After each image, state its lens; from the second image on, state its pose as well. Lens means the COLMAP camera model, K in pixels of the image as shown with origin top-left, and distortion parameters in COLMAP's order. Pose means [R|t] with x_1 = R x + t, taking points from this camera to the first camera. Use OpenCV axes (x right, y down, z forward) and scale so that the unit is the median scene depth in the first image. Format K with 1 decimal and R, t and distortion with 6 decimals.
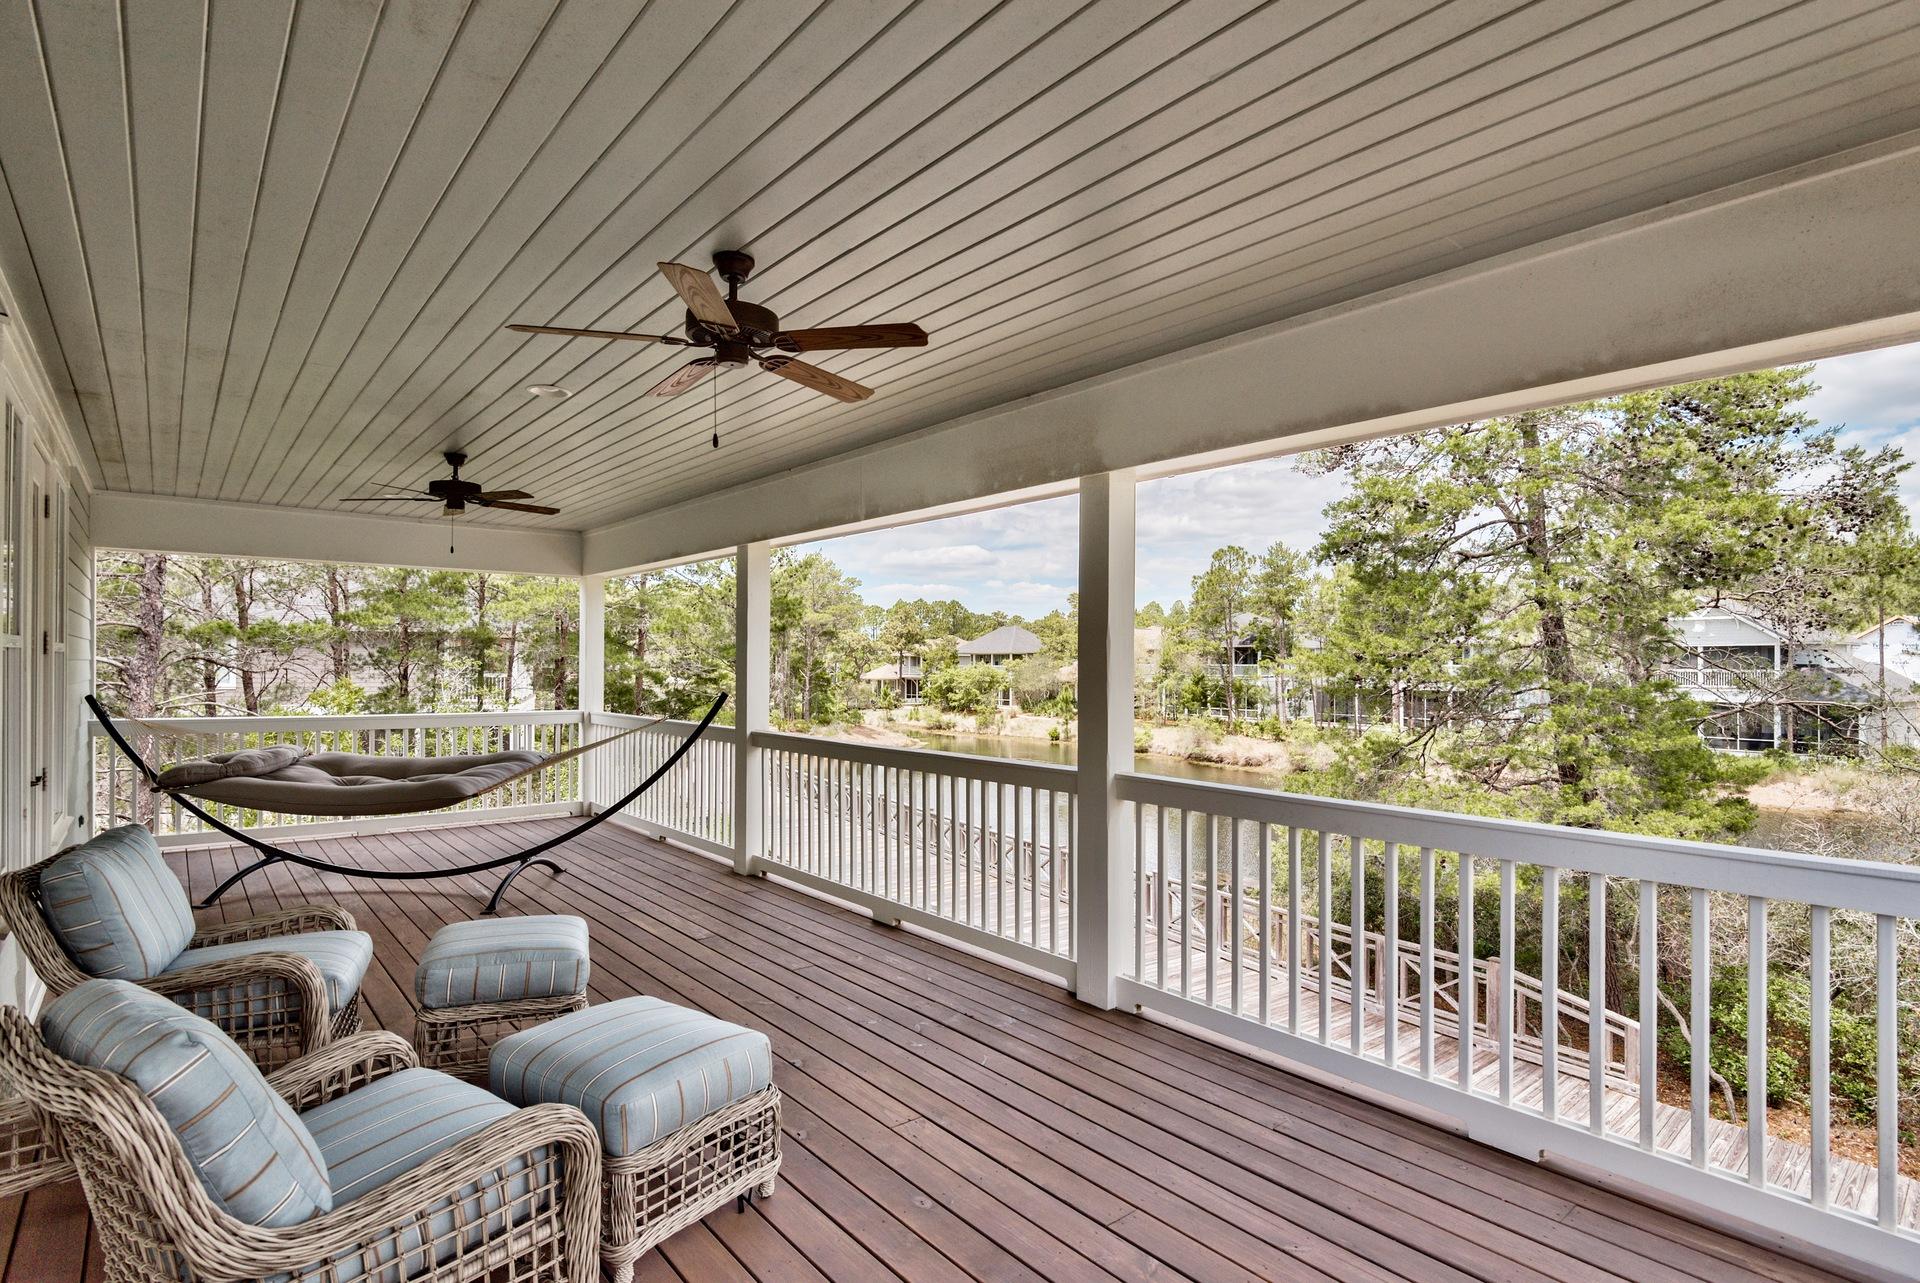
lens RADIAL K [[936.4, 0, 947.7], [0, 936.4, 647.1], [0, 0, 1]] dist [0.000464, -0.000329]
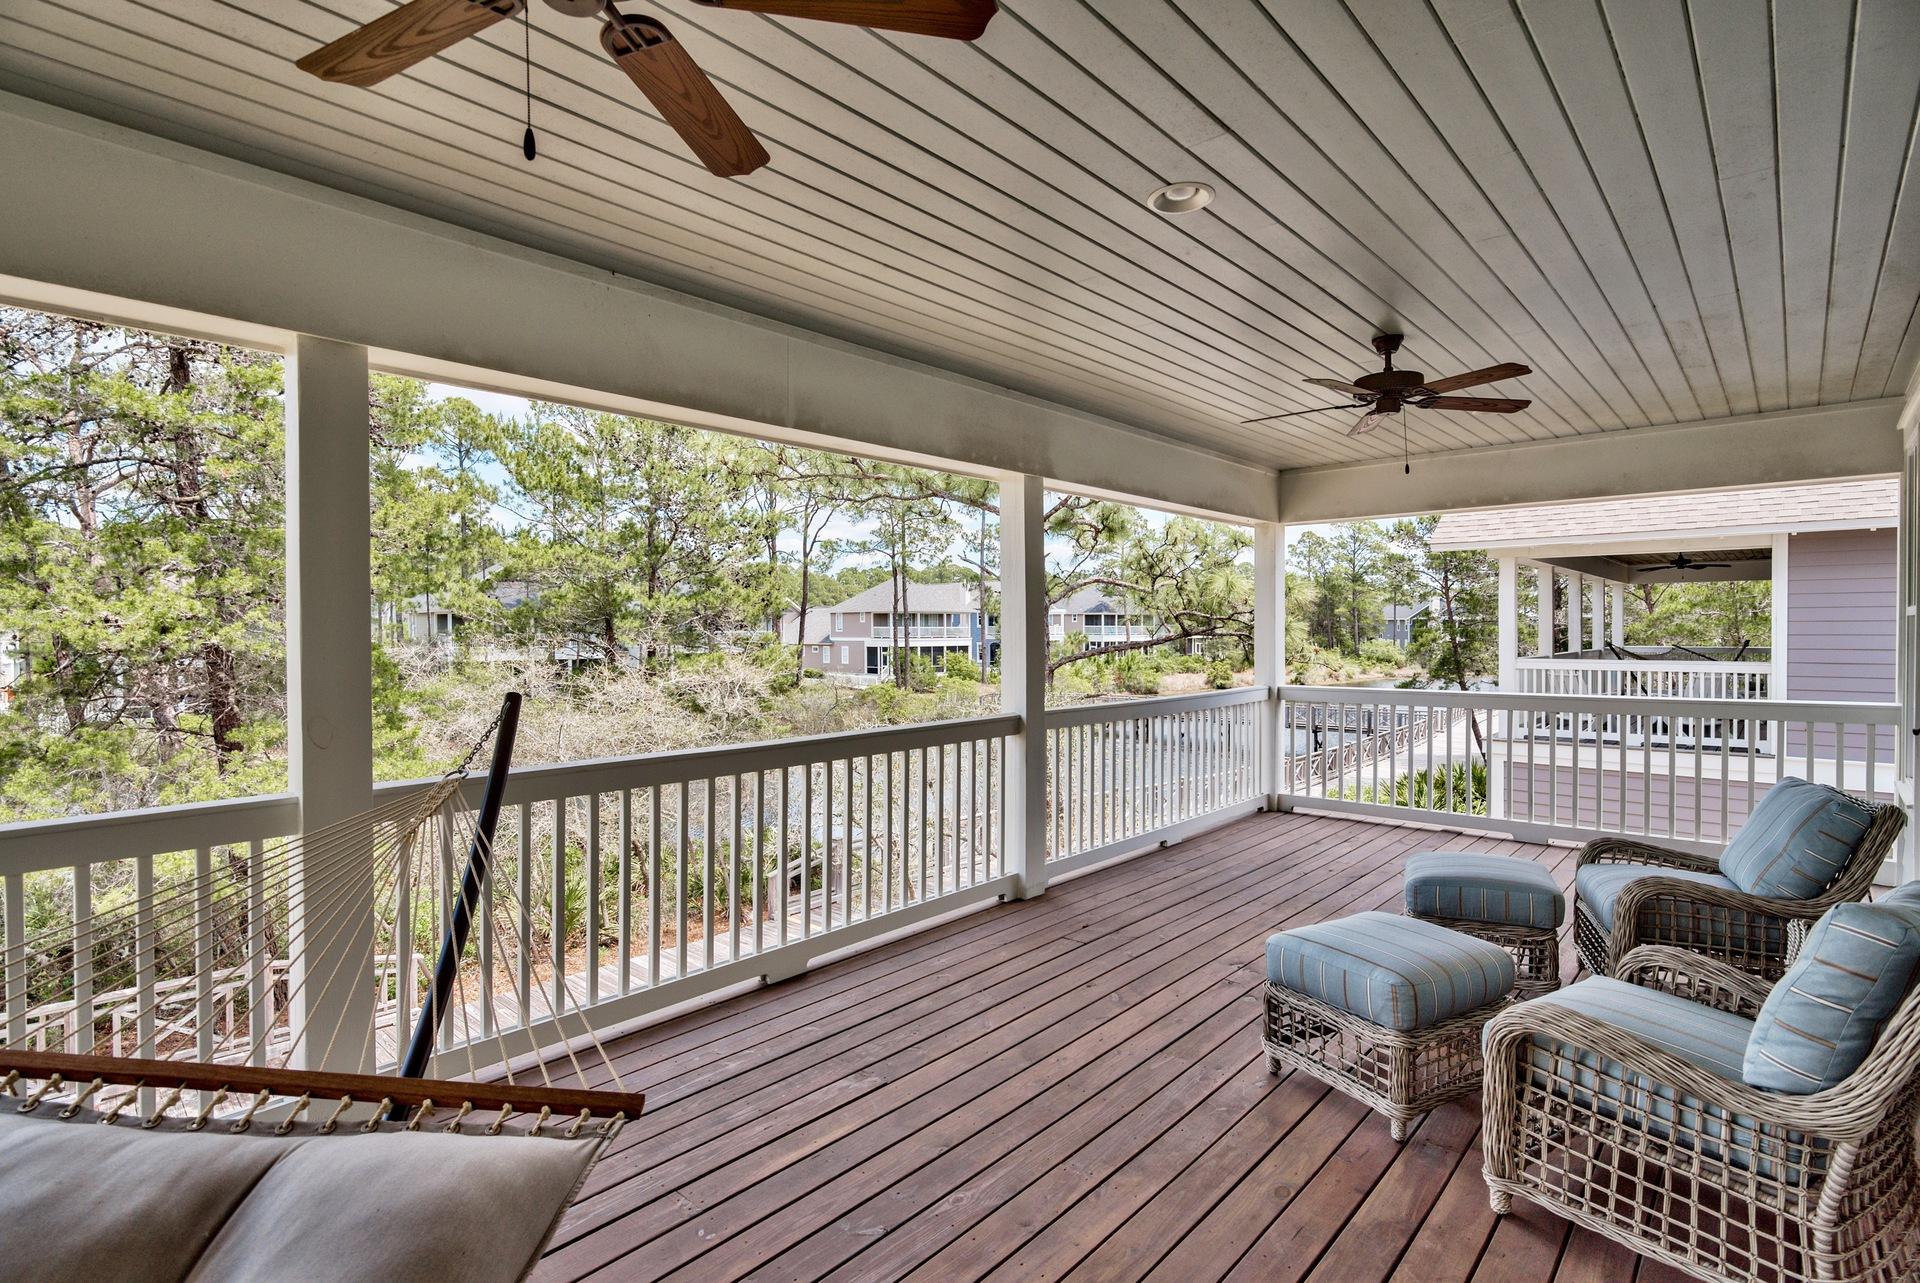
lens RADIAL K [[936.4, 0, 947.4], [0, 936.4, 638.2], [0, 0, 1]] dist [0.000464, -0.000329]
pose [[-0.136513, -0.011318, 0.990574, -0.936020], [-0.012976, 0.999869, 0.009636, 0.018785], [-0.990553, -0.011538, -0.136642, 1.123030]]
